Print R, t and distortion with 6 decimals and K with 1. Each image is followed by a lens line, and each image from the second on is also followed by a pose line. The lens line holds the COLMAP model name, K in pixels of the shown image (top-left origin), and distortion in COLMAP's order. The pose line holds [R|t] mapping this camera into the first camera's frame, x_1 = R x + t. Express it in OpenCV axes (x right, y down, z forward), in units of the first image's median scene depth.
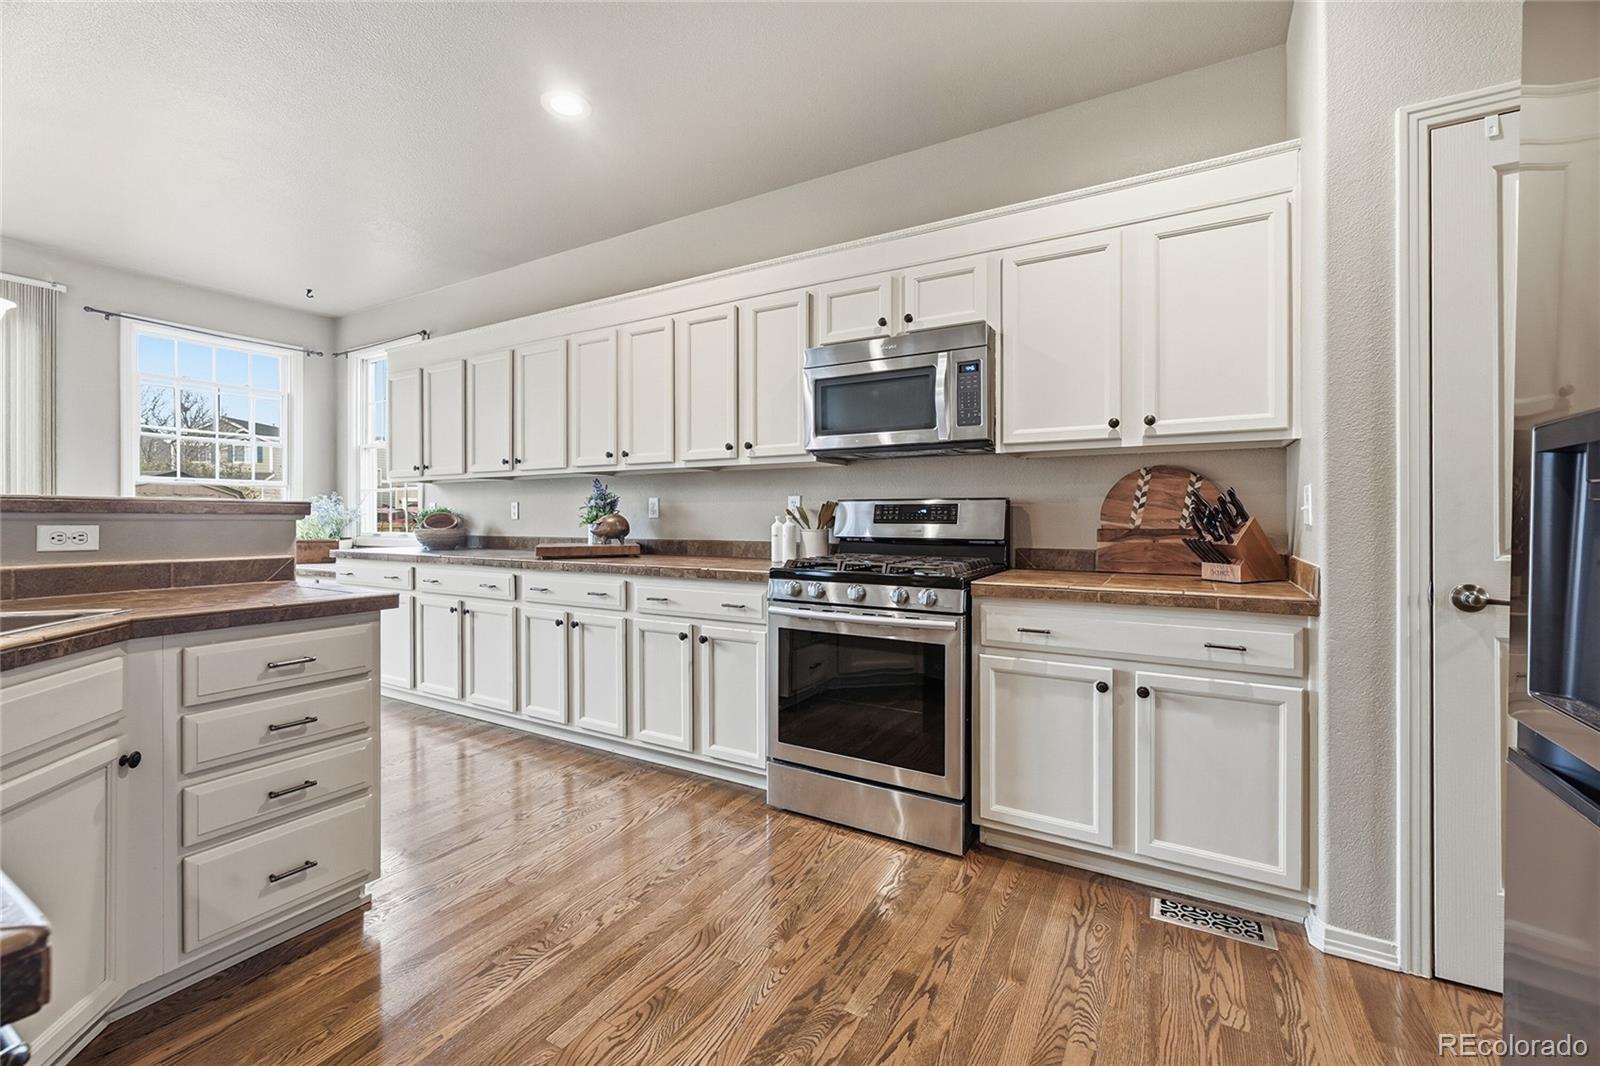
lens RADIAL K [[652.6, 0, 800.0], [0, 652.6, 533.0], [0, 0, 1]] dist [0.000081, -0.000102]
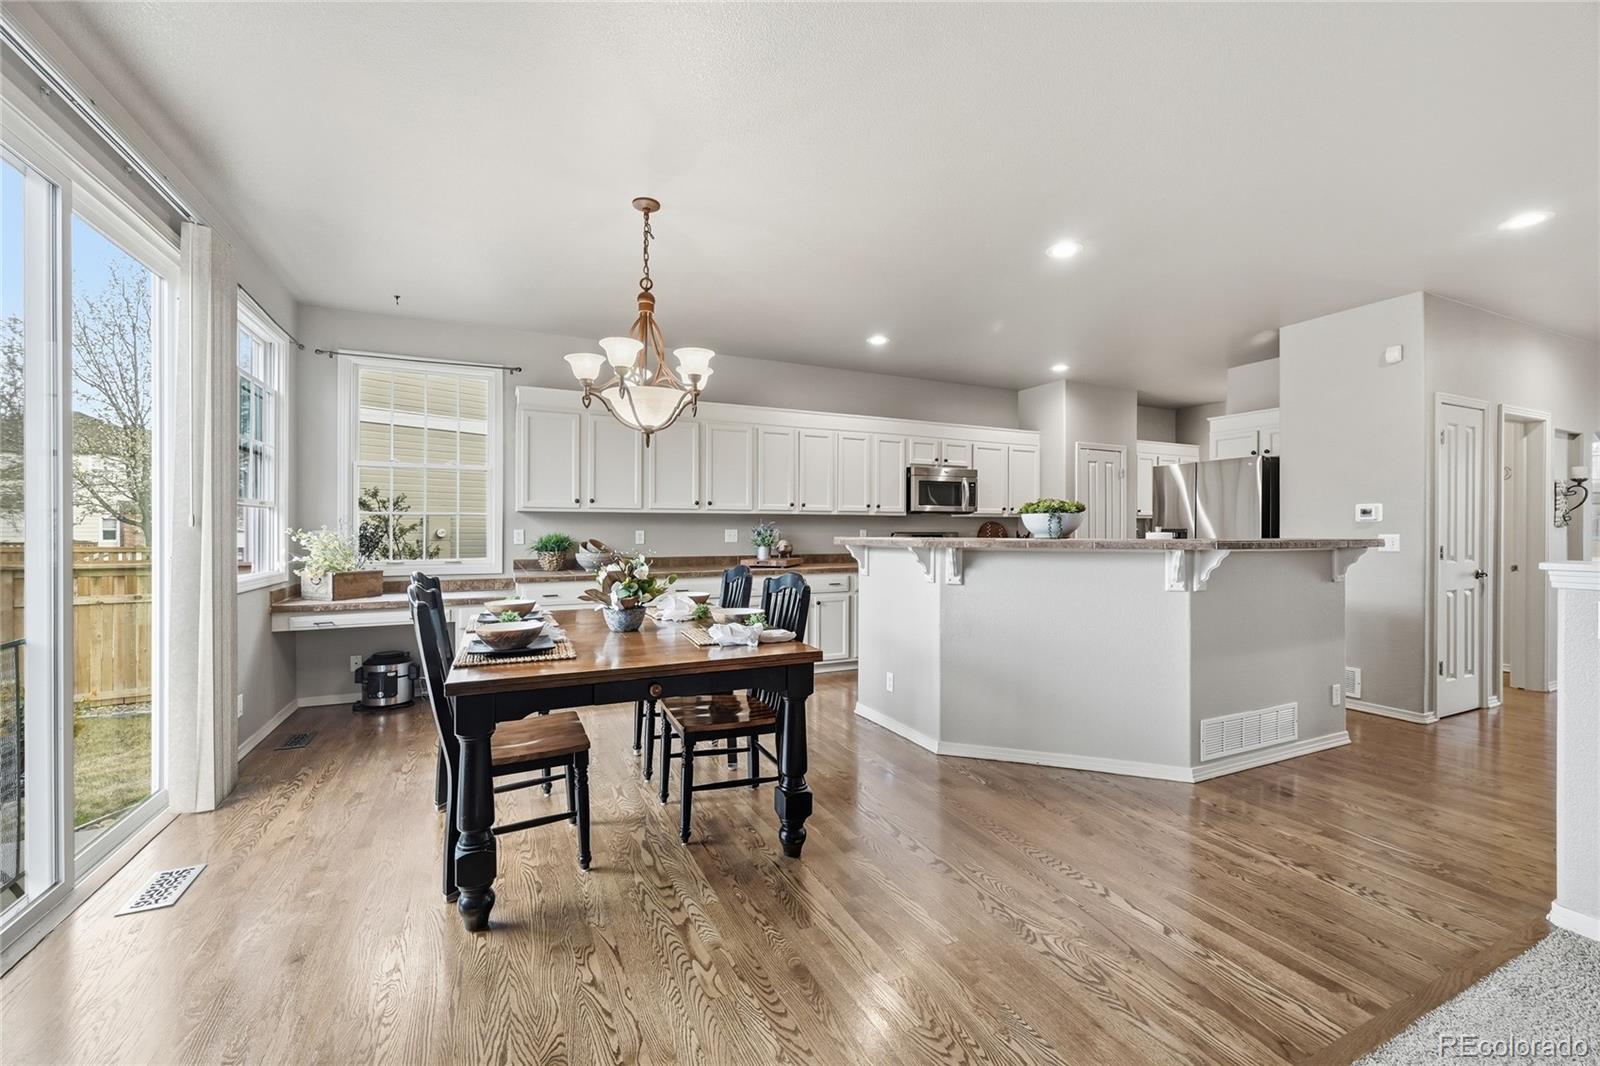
lens RADIAL K [[673.1, 0, 800.0], [0, 673.1, 533.0], [0, 0, 1]] dist [-0.001152, 0.000012]
pose [[0.578711, -0.001319, 0.815532, -2.245211], [0.015558, 0.999835, -0.009424, -0.038872], [-0.815384, 0.018142, 0.578636, -0.013198]]
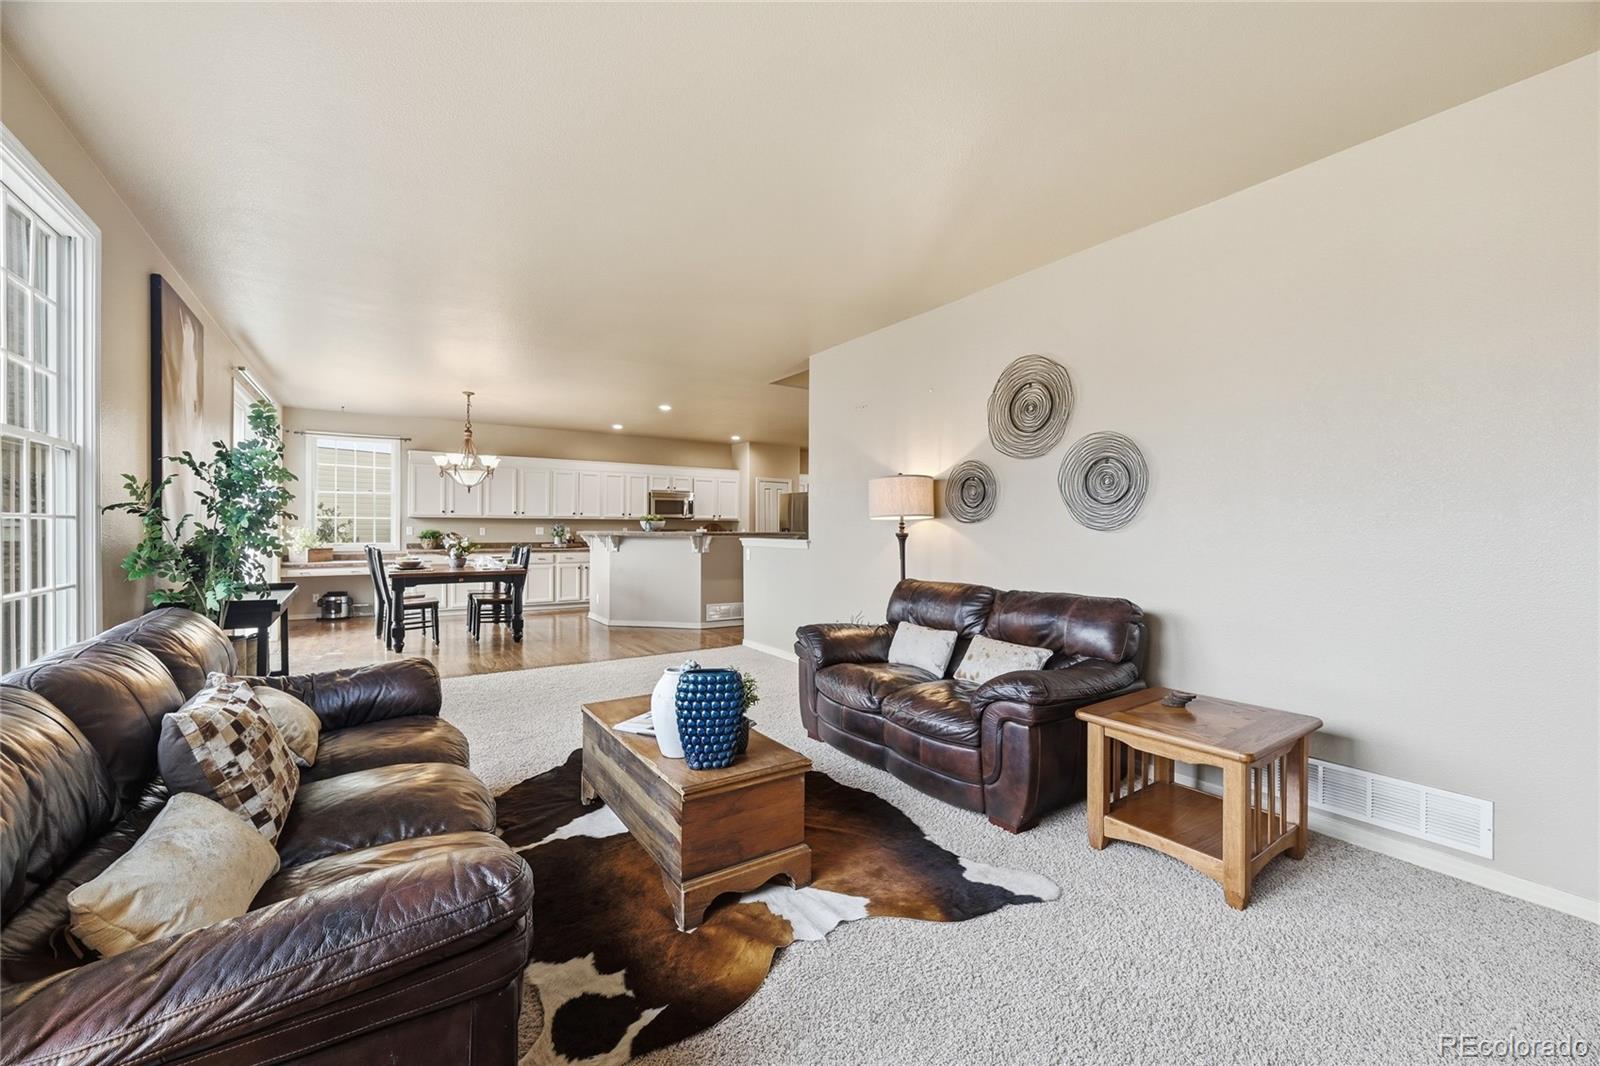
lens RADIAL K [[652.6, 0, 800.0], [0, 652.6, 533.0], [0, 0, 1]] dist [0.000081, -0.000102]
pose [[0.448365, -0.001699, 0.893849, -3.310384], [0.013619, 0.999895, -0.004931, -0.001454], [-0.893747, 0.014384, 0.448341, -1.651633]]
